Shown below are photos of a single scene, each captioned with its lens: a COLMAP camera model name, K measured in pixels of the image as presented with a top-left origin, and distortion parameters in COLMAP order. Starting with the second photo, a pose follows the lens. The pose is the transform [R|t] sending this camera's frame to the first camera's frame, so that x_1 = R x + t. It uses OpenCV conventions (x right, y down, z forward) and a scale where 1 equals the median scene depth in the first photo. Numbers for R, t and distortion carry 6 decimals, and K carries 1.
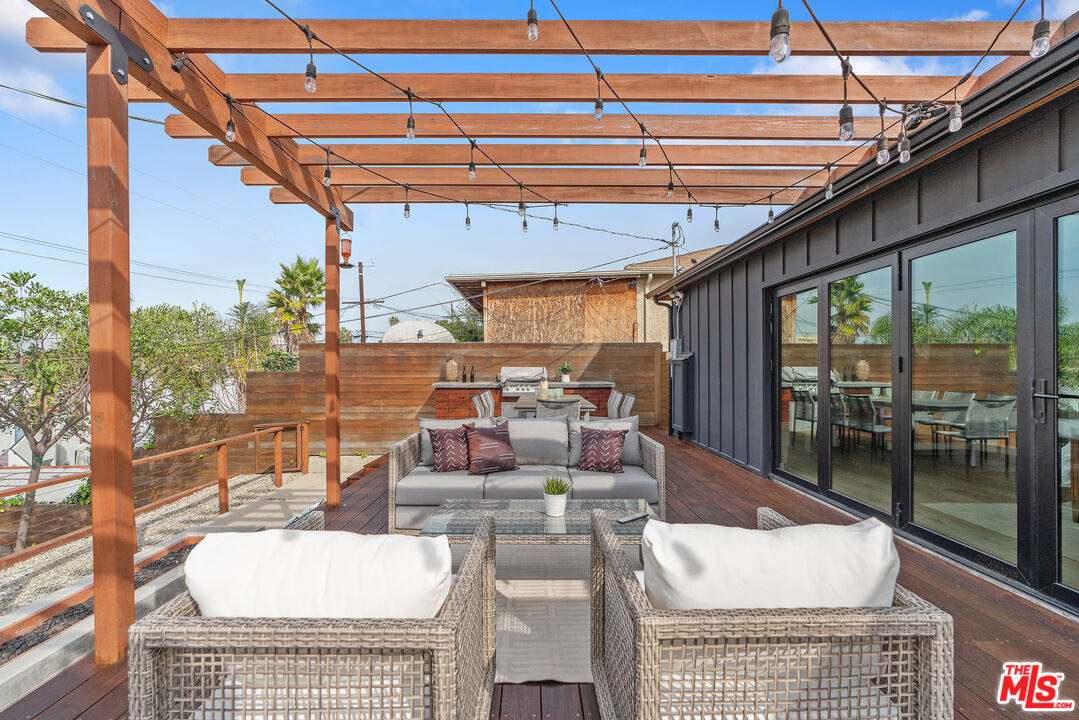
lens RADIAL K [[478.1, 0, 536.8], [0, 478.1, 369.0], [0, 0, 1]] dist [-0.003264, 0.000472]
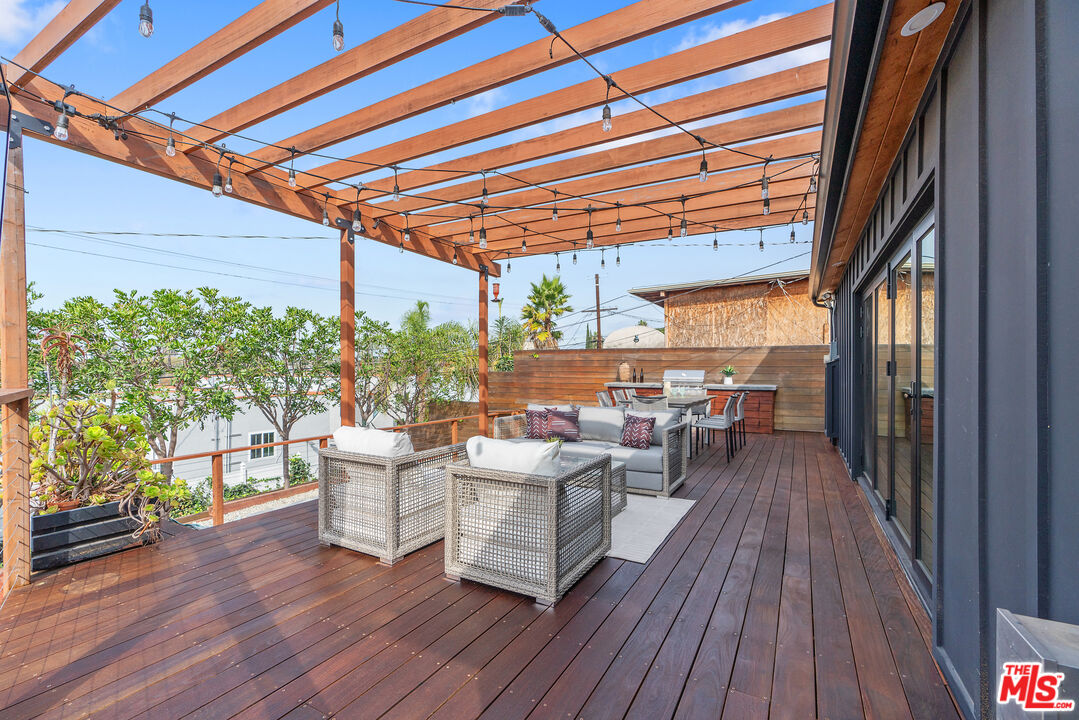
lens RADIAL K [[478.1, 0, 536.8], [0, 478.1, 369.0], [0, 0, 1]] dist [-0.003264, 0.000472]
pose [[0.870359, 0.007599, -0.492359, 0.201444], [-0.010016, 0.999947, -0.002273, 0.000217], [0.492316, 0.006910, 0.870389, -0.107719]]
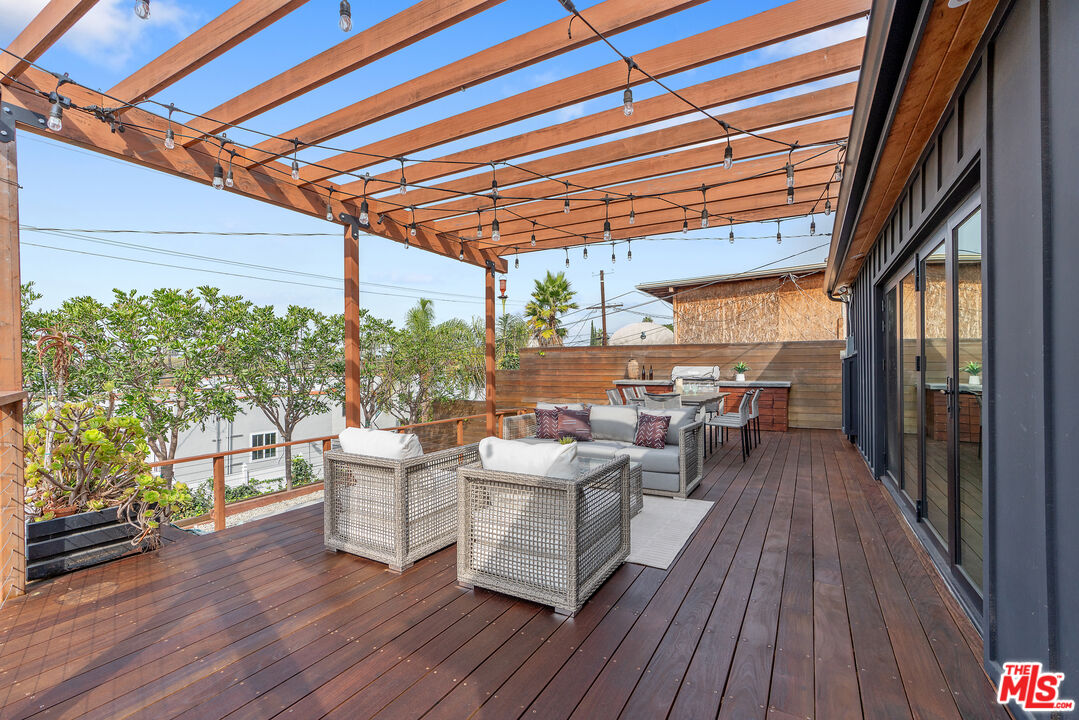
lens RADIAL K [[482.7, 0, 539.6], [0, 482.7, 364.6], [0, 0, 1]] dist [-0.002406, 0.000691]
pose [[0.869552, -0.001004, -0.493841, 0.188538], [-0.002894, 0.999970, -0.007129, 0.000291], [0.493834, 0.007628, 0.869523, -0.101761]]
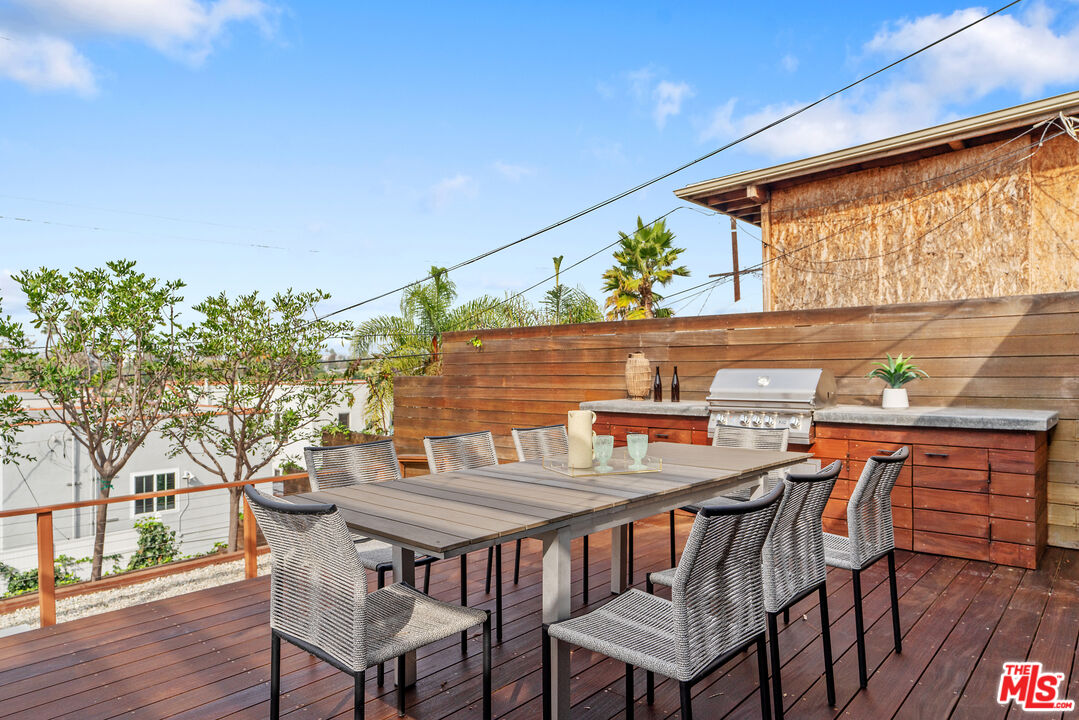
lens RADIAL K [[665.3, 0, 535.8], [0, 665.3, 371.3], [0, 0, 1]] dist [0.001428, 0.000329]
pose [[0.741311, -0.000944, -0.671161, 0.190640], [0.000993, 0.999999, -0.000310, -0.001546], [0.671161, -0.000436, 0.741311, 0.419899]]
